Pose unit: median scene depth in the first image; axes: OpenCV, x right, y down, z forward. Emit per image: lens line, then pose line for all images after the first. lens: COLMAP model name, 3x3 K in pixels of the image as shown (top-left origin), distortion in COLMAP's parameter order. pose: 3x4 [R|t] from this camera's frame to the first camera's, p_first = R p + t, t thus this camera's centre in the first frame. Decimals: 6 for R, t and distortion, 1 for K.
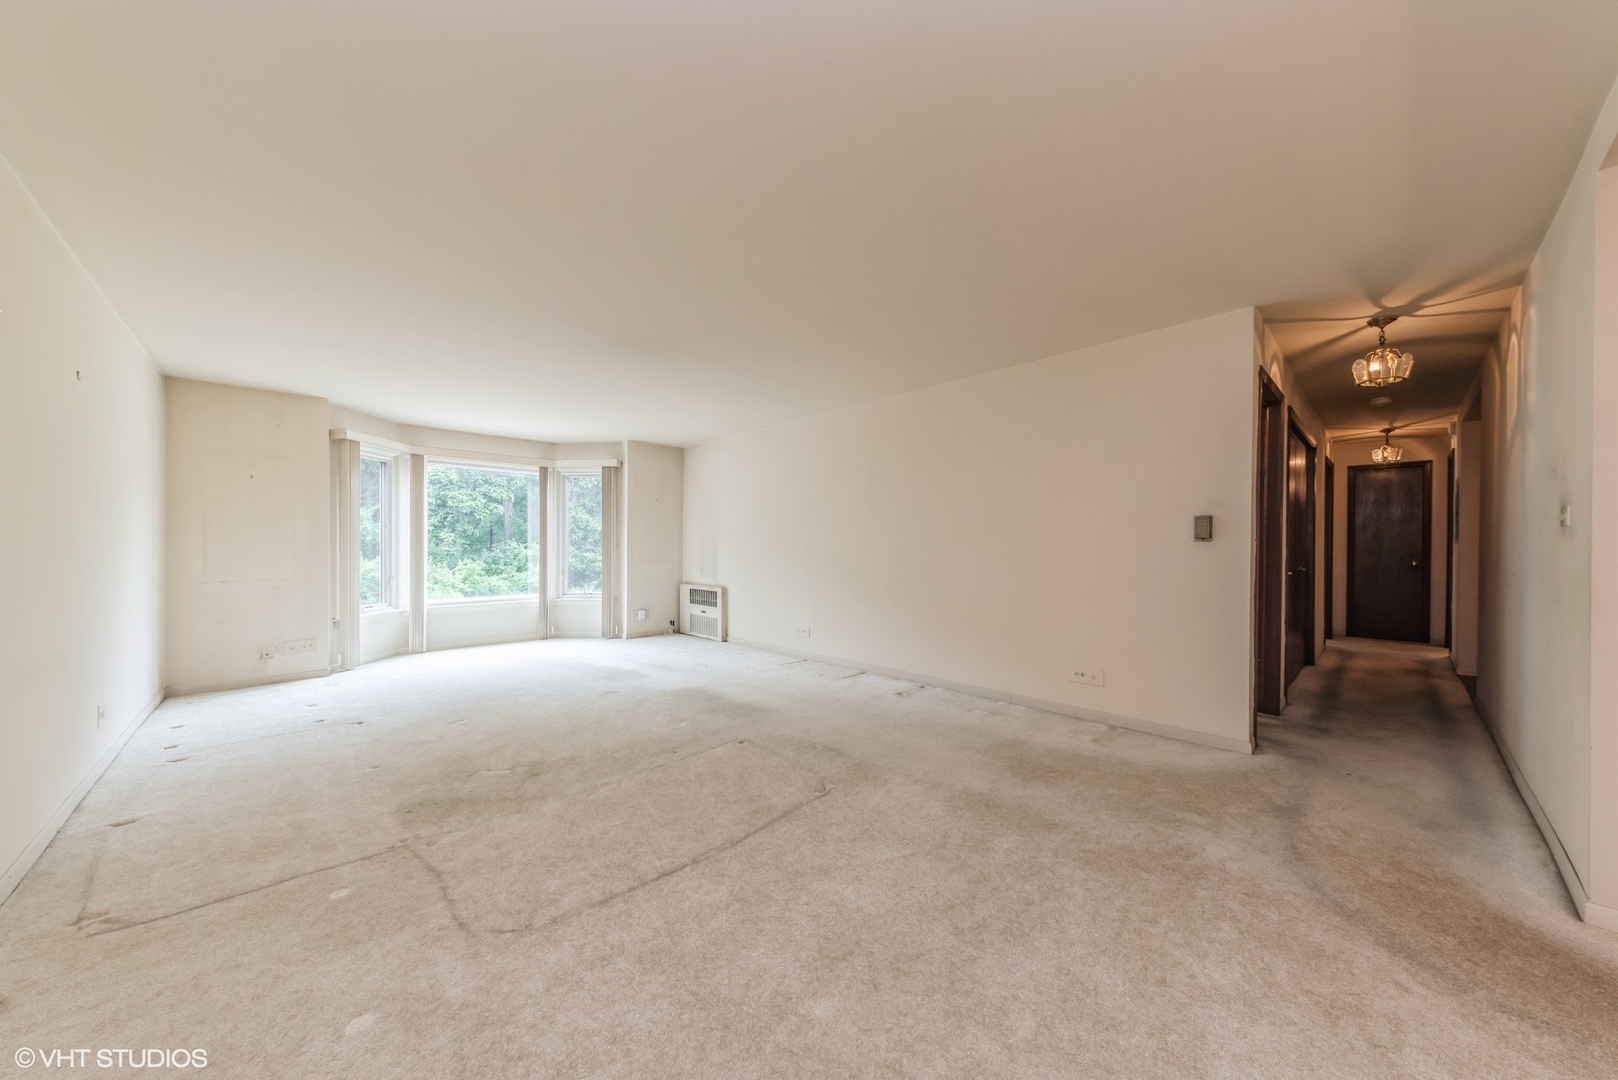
lens RADIAL K [[563.1, 0, 811.7], [0, 563.1, 552.0], [0, 0, 1]] dist [-0.003741, -0.001356]
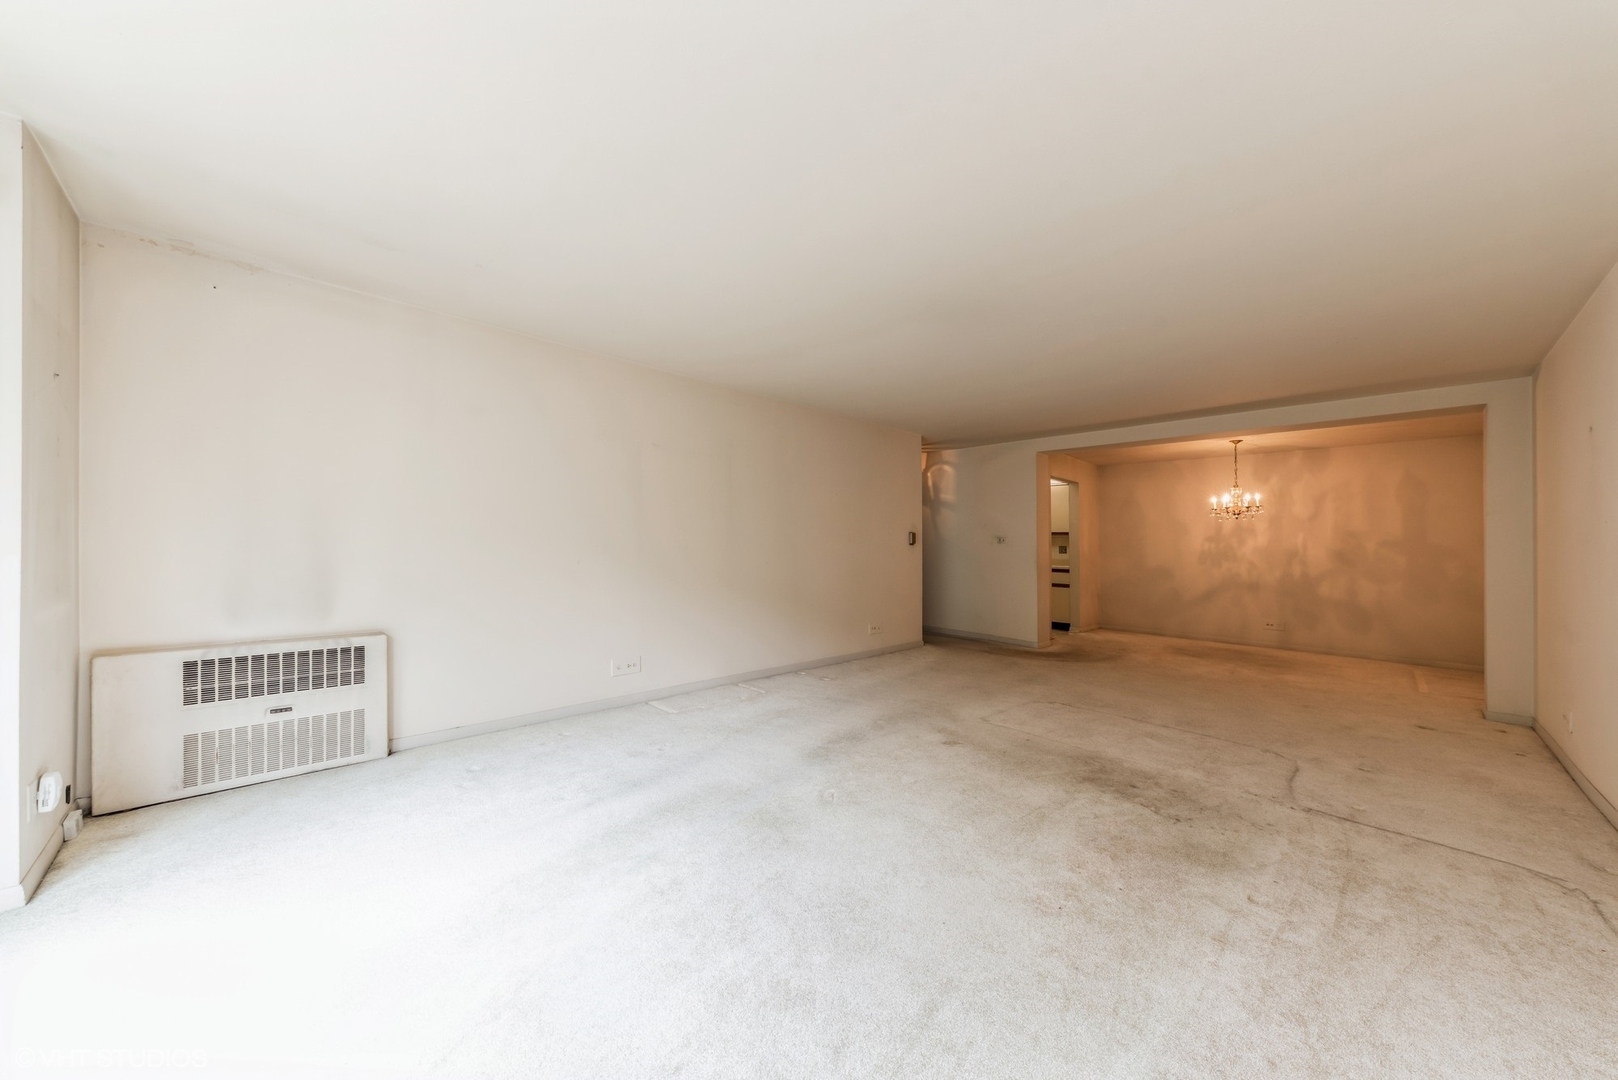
lens RADIAL K [[563.1, 0, 805.8], [0, 563.1, 543.9], [0, 0, 1]] dist [-0.003741, -0.001356]
pose [[-0.023671, 0.001943, 0.999718, -0.624626], [0.007506, 0.999970, -0.001766, -0.010099], [-0.999692, 0.007463, -0.023684, 0.645266]]
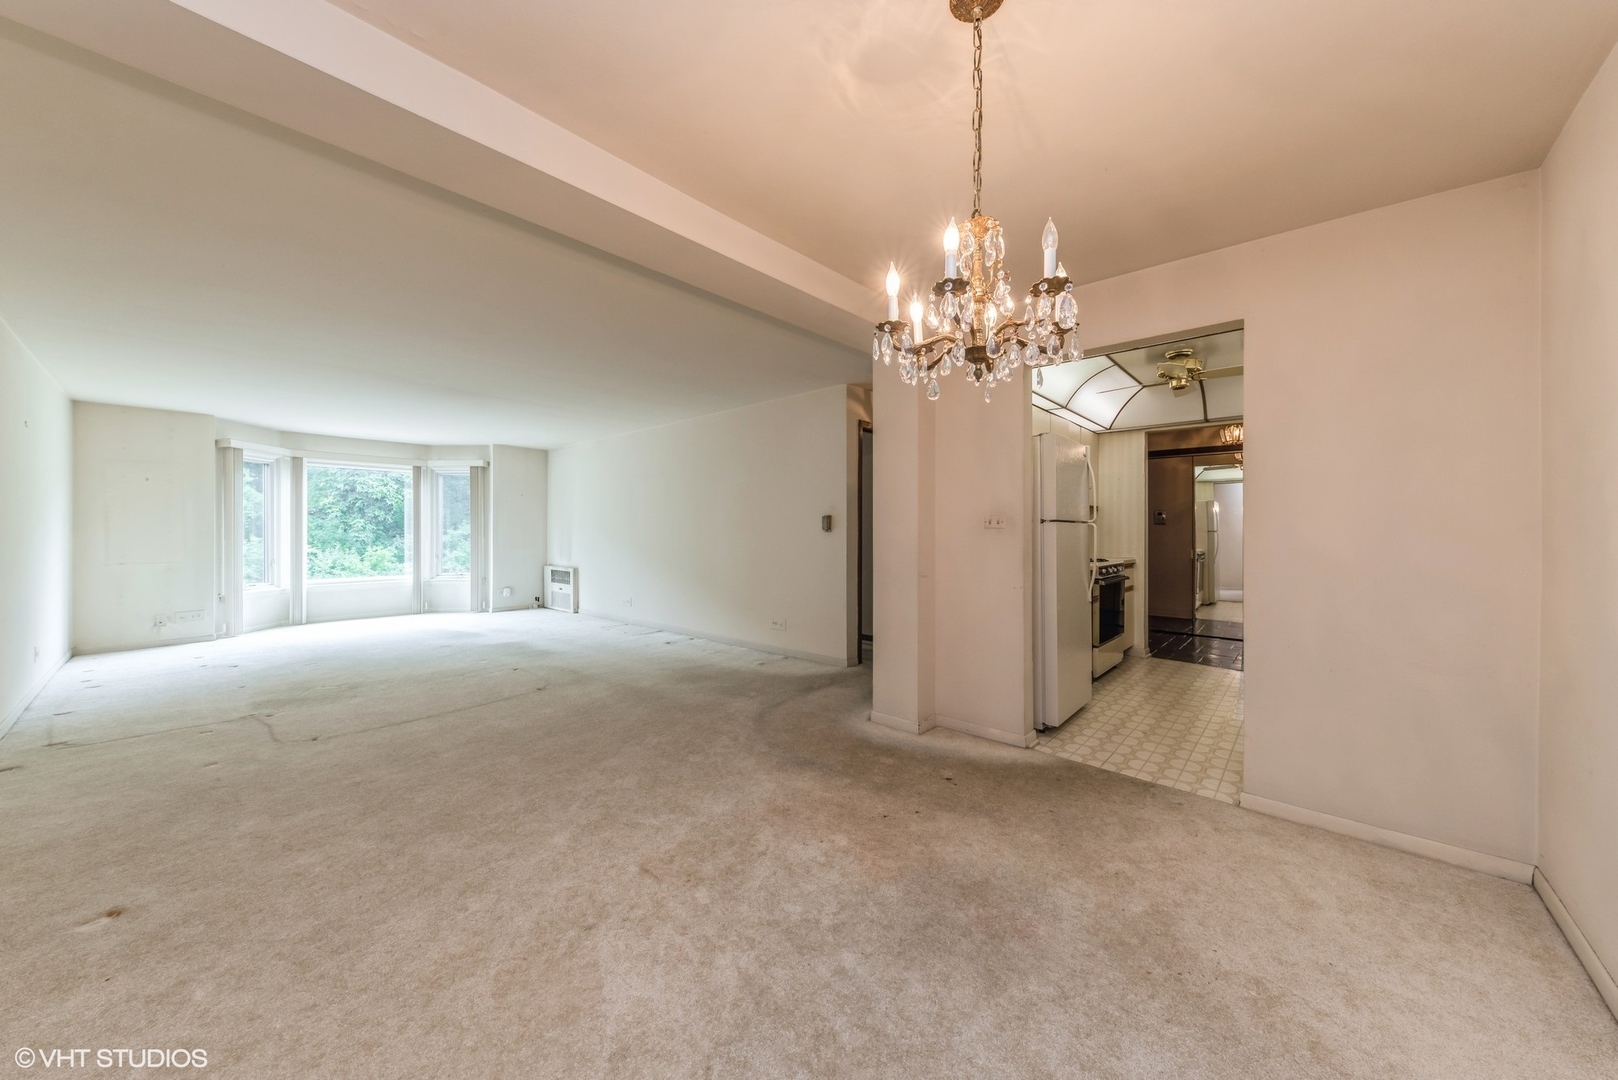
lens RADIAL K [[563.1, 0, 807.6], [0, 563.1, 535.8], [0, 0, 1]] dist [-0.003741, -0.001356]
pose [[0.995697, -0.002018, 0.092645, 0.222465], [0.002230, 0.999995, -0.002183, -0.002120], [-0.092640, 0.002380, 0.995697, -0.237861]]
